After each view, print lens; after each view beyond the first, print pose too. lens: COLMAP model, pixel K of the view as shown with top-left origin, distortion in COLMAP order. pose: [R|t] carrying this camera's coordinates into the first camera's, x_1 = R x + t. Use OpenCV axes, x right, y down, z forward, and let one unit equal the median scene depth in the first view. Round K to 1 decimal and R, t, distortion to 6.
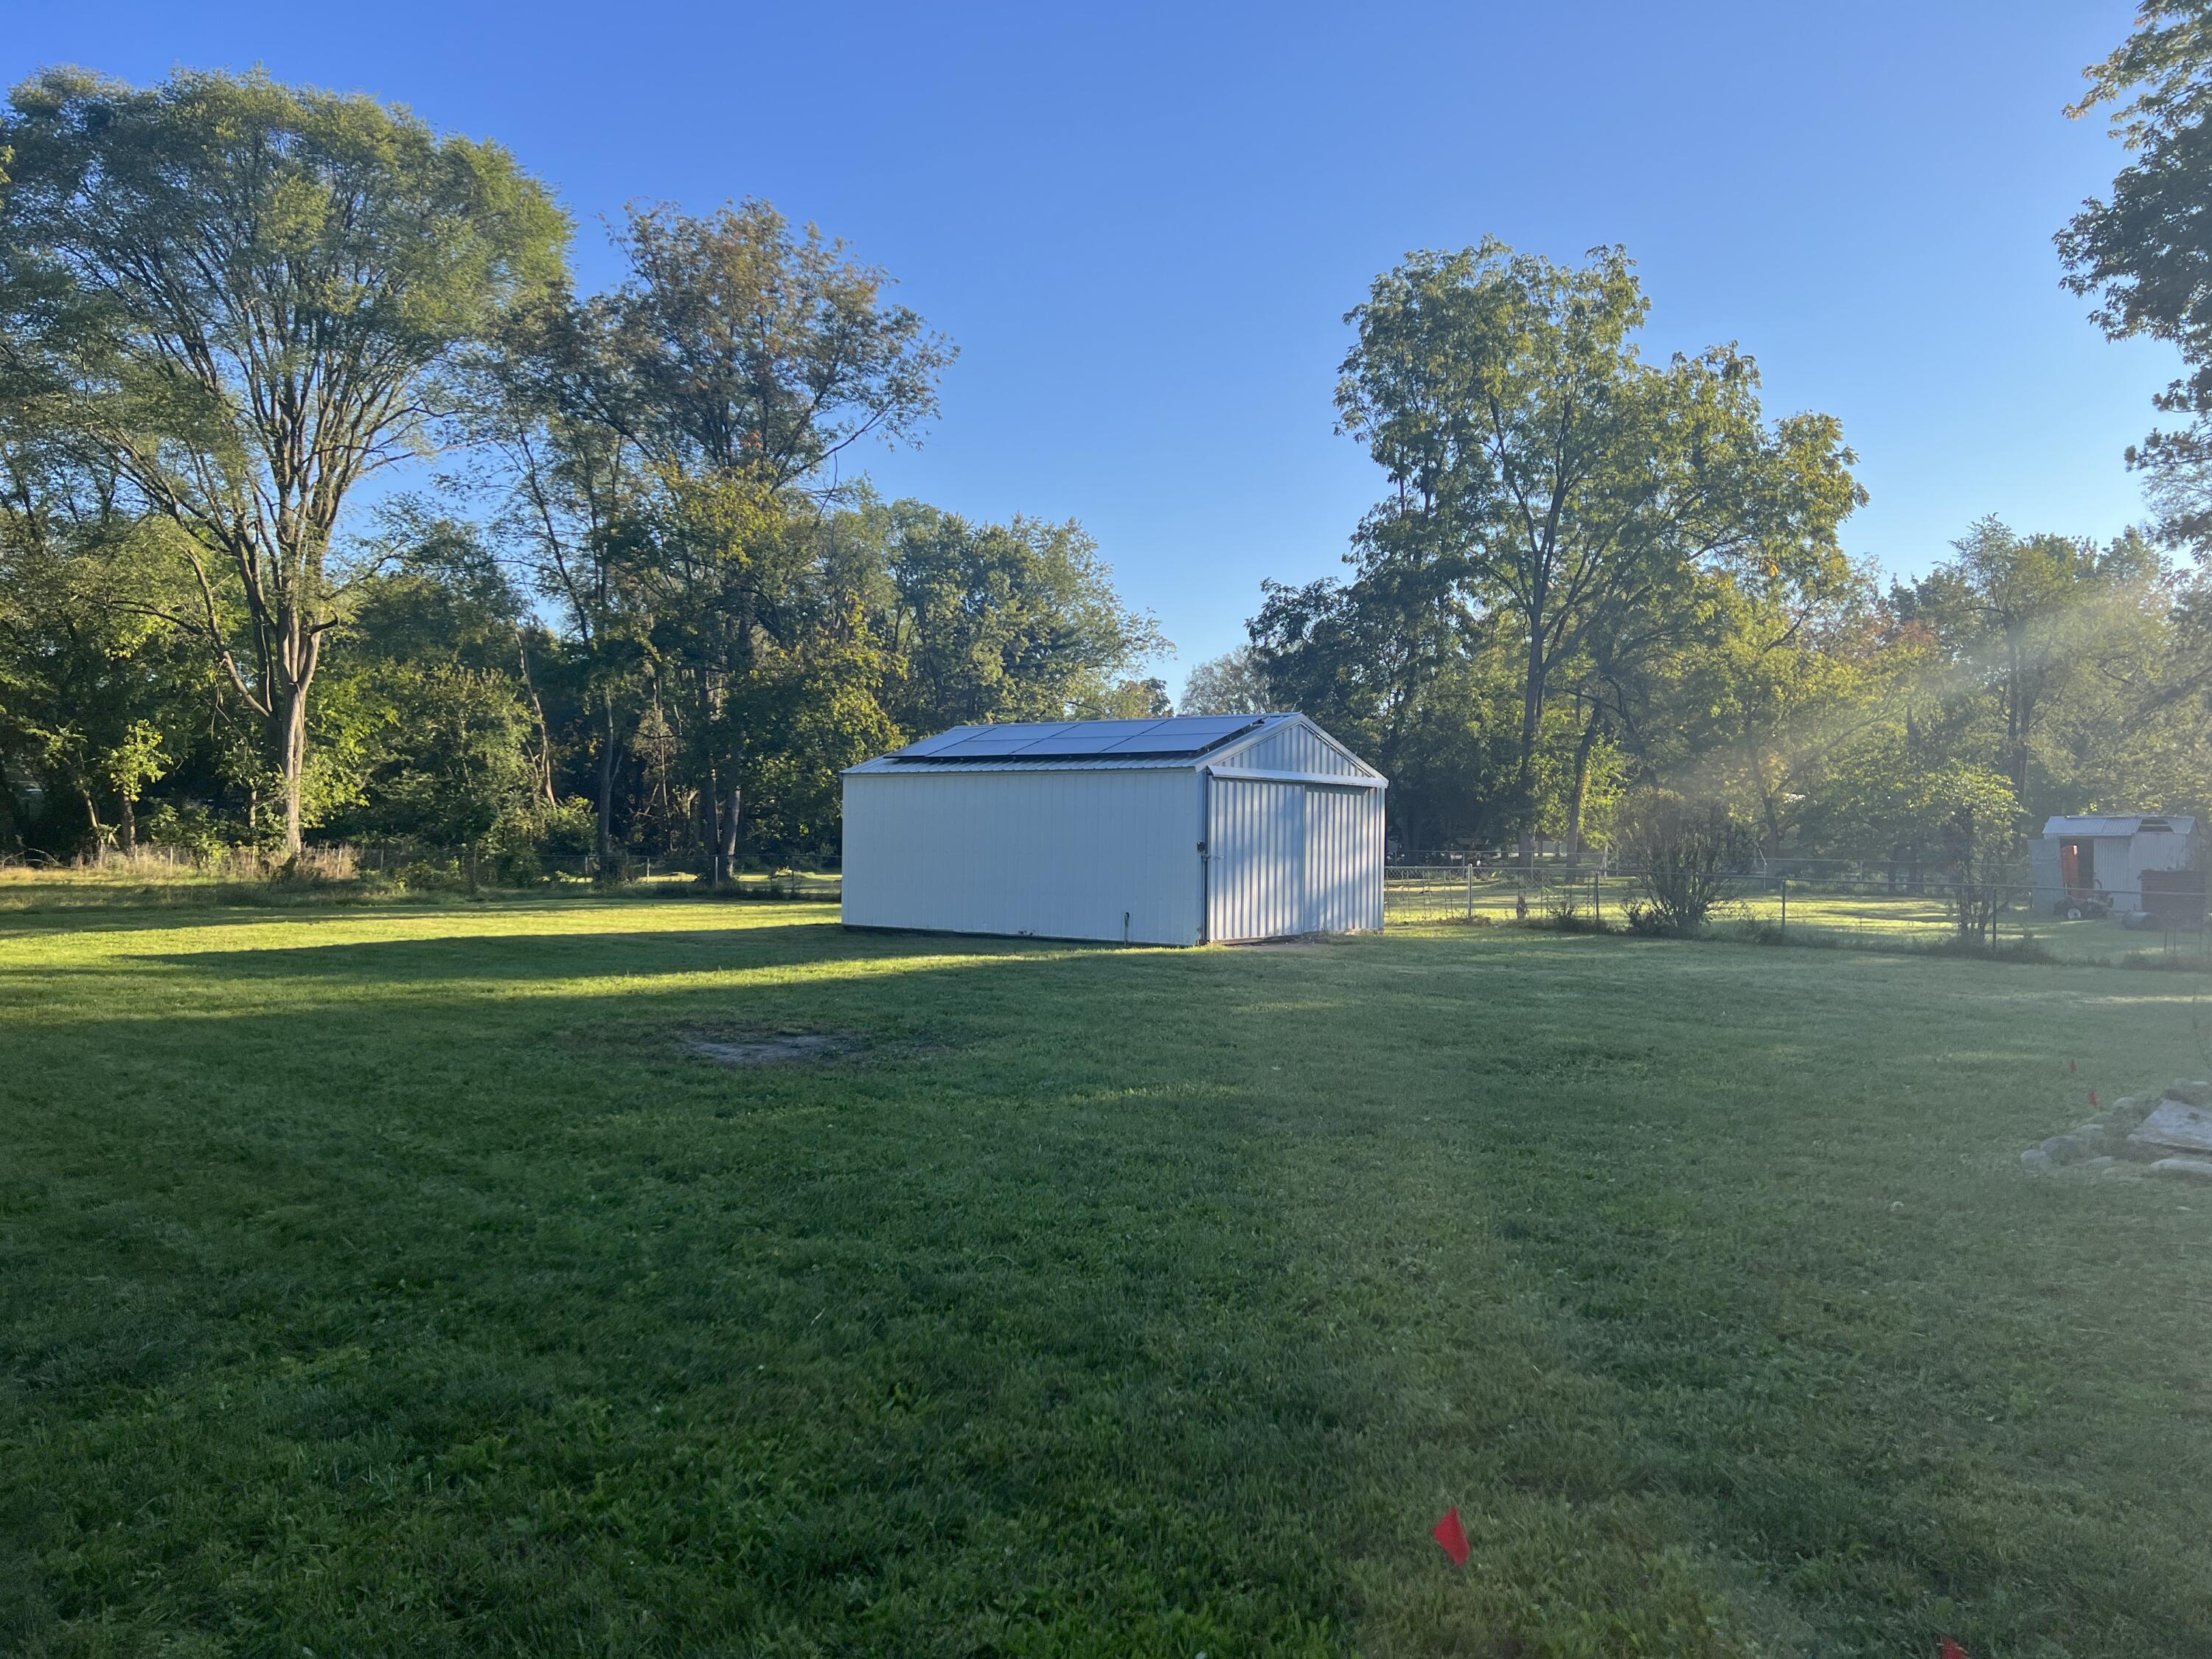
lens RADIAL K [[1649.8, 0, 1147.8], [0, 1649.8, 828.9], [0, 0, 1]] dist [0.058023, -0.065367]
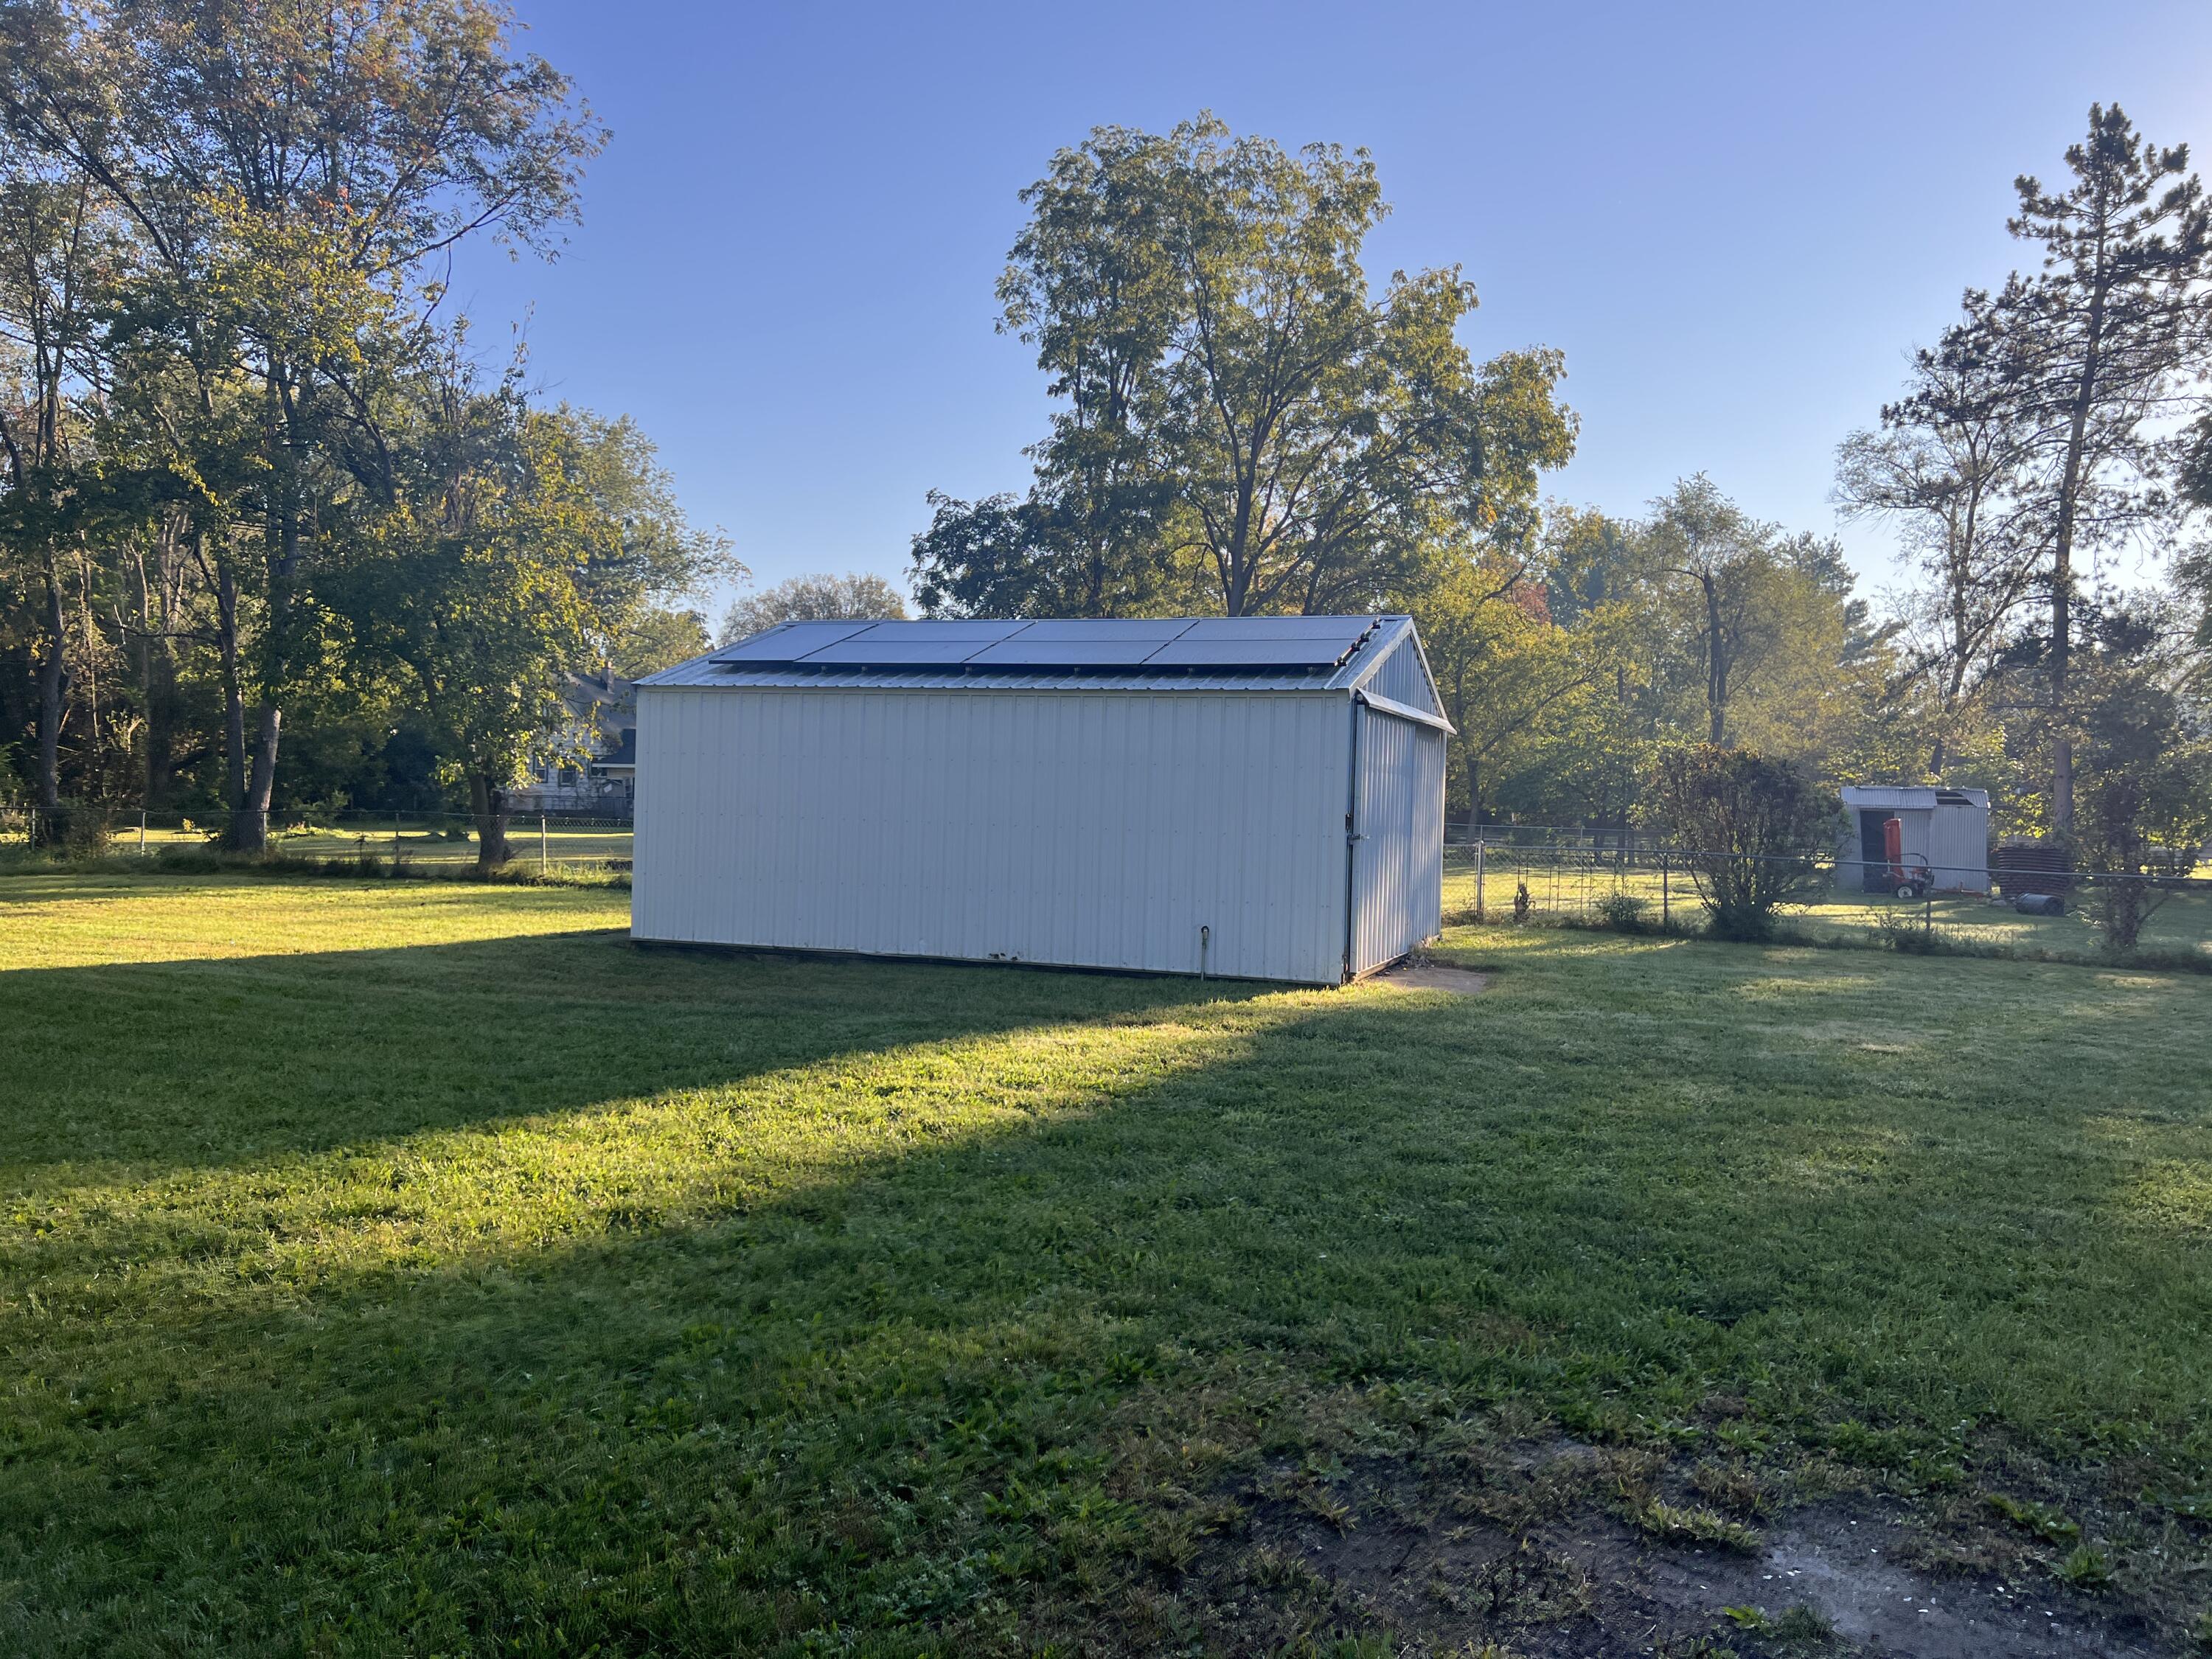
lens RADIAL K [[1649.8, 0, 1139.9], [0, 1649.8, 795.4], [0, 0, 1]] dist [0.058023, -0.065367]
pose [[0.952357, 0.015305, 0.304602, -0.090488], [-0.017580, 0.999834, 0.004726, -0.000045], [-0.304479, -0.009856, 0.952468, 0.172384]]
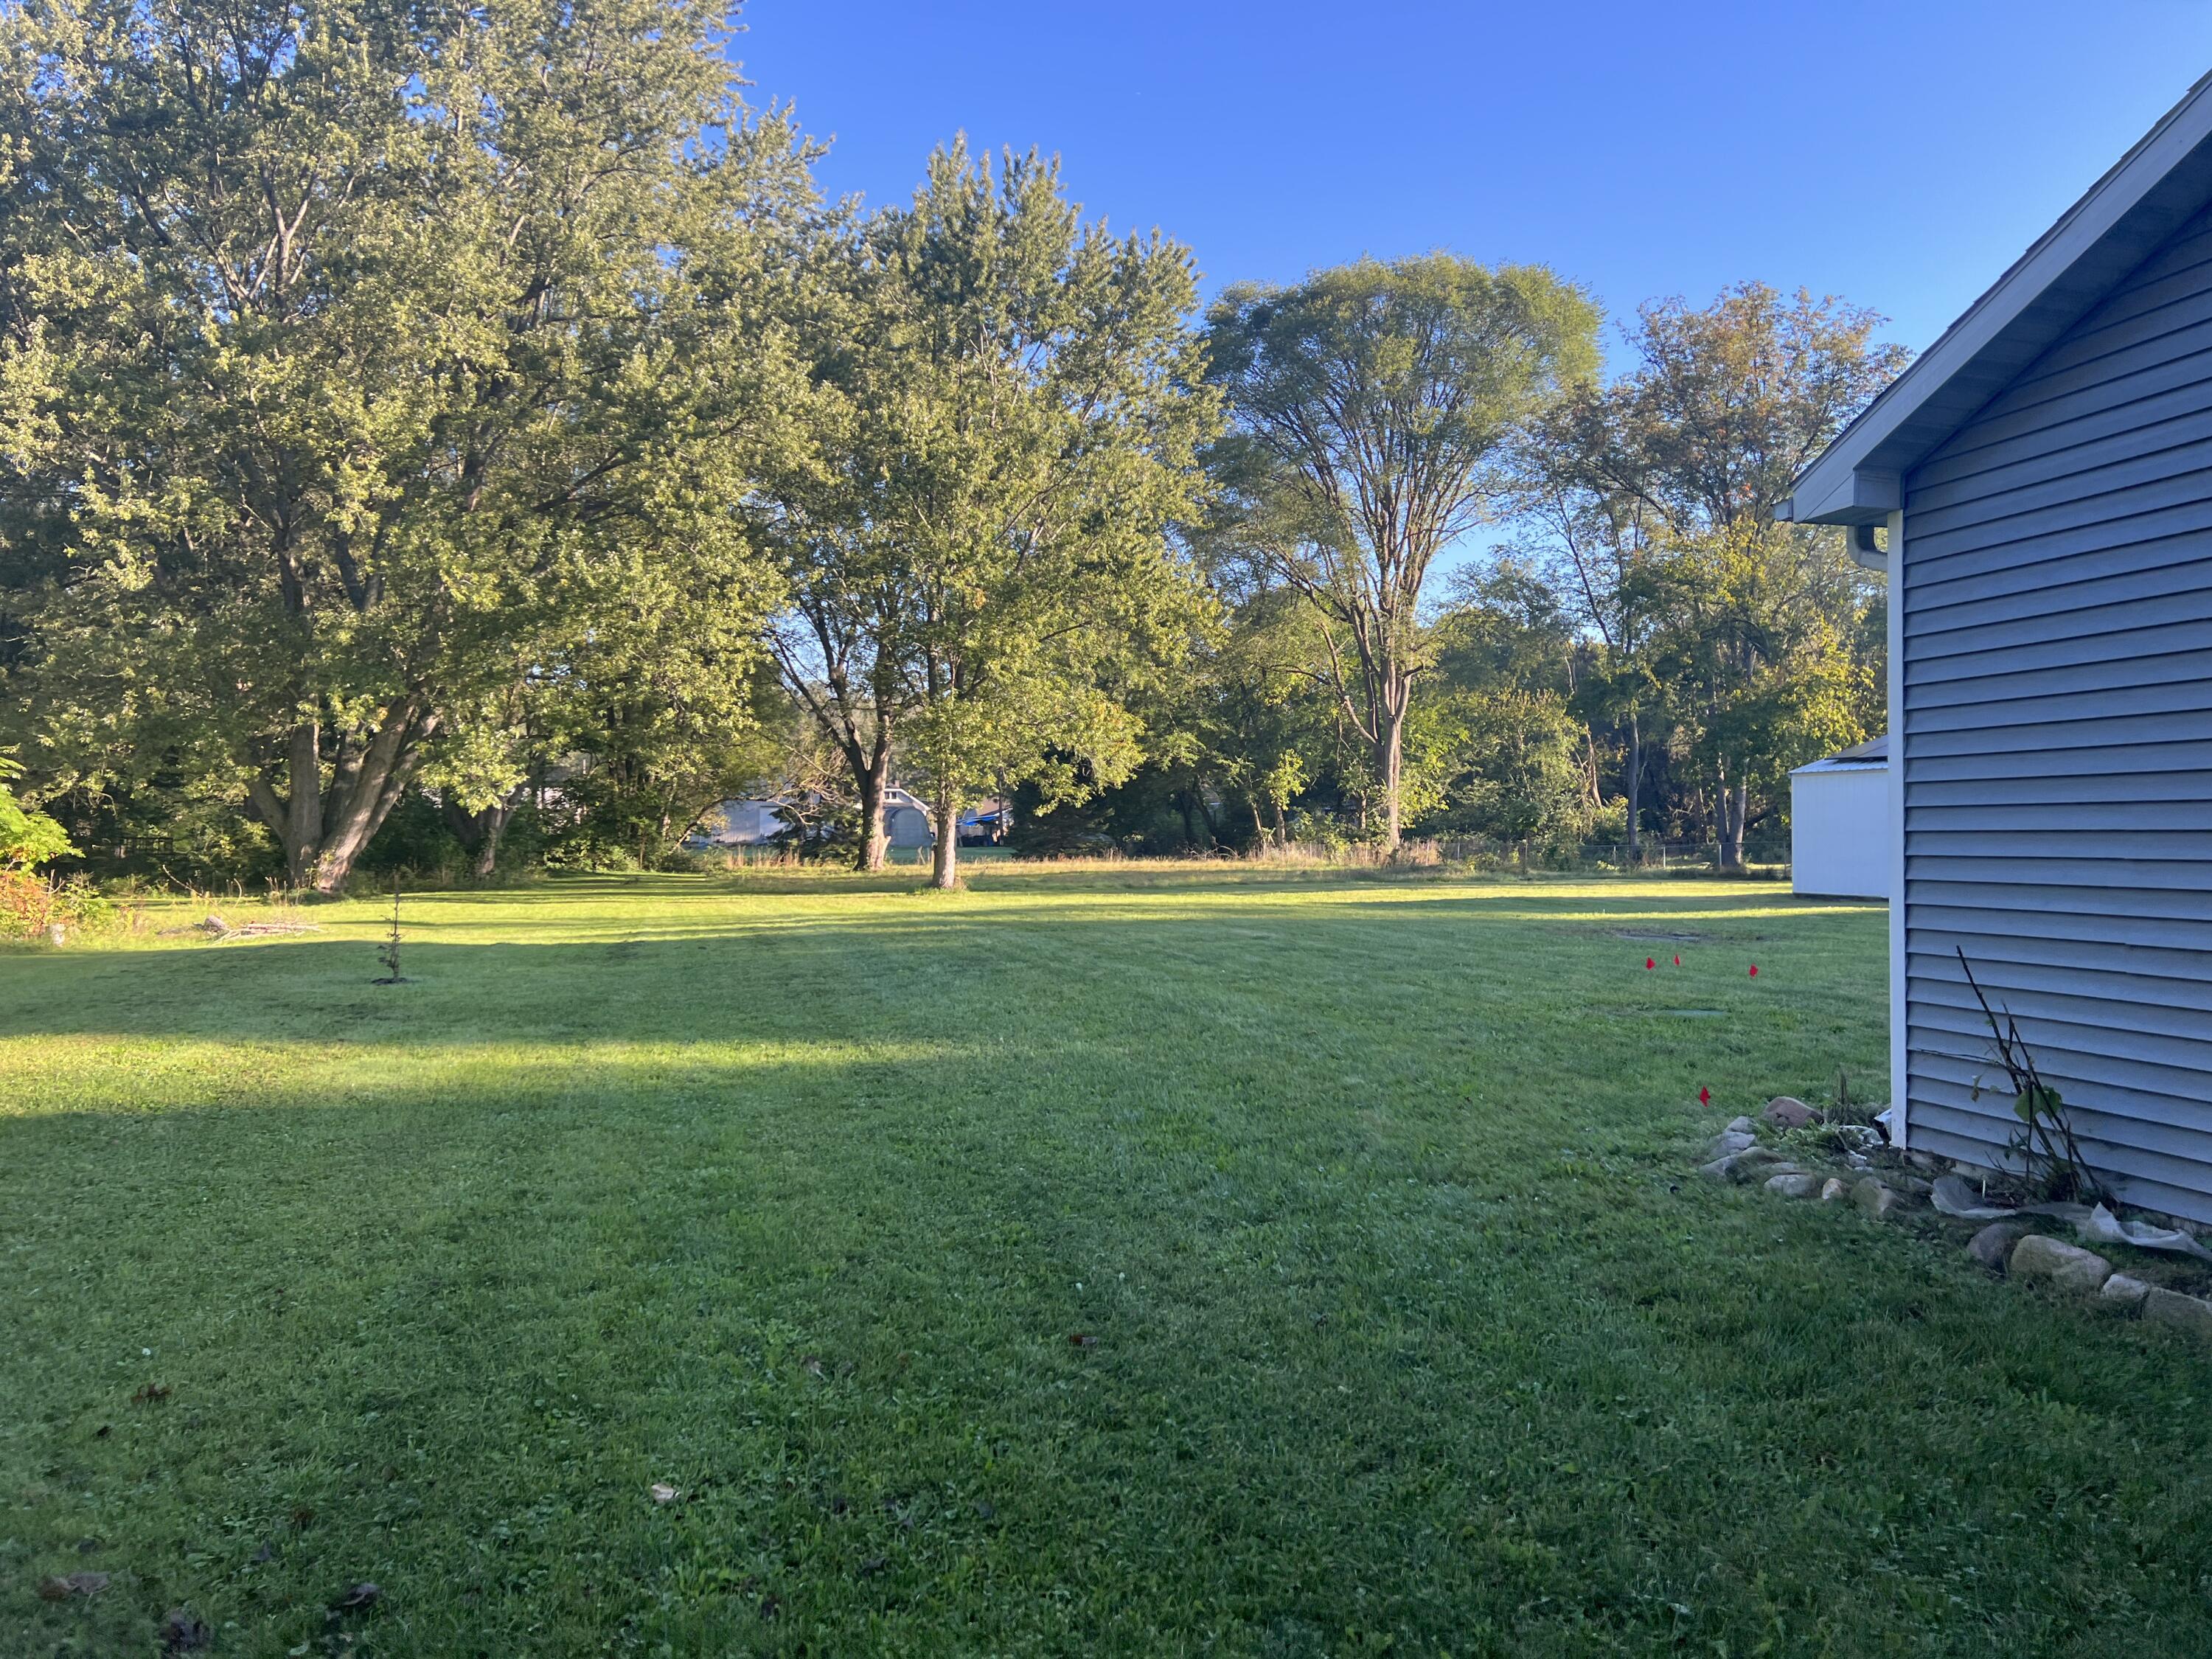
lens RADIAL K [[1649.8, 0, 1054.4], [0, 1649.8, 823.1], [0, 0, 1]] dist [0.058023, -0.065367]
pose [[0.782725, -0.018805, -0.622084, 0.077943], [0.016423, 0.999819, -0.009560, 0.003648], [0.622151, -0.002733, 0.782892, -0.165528]]
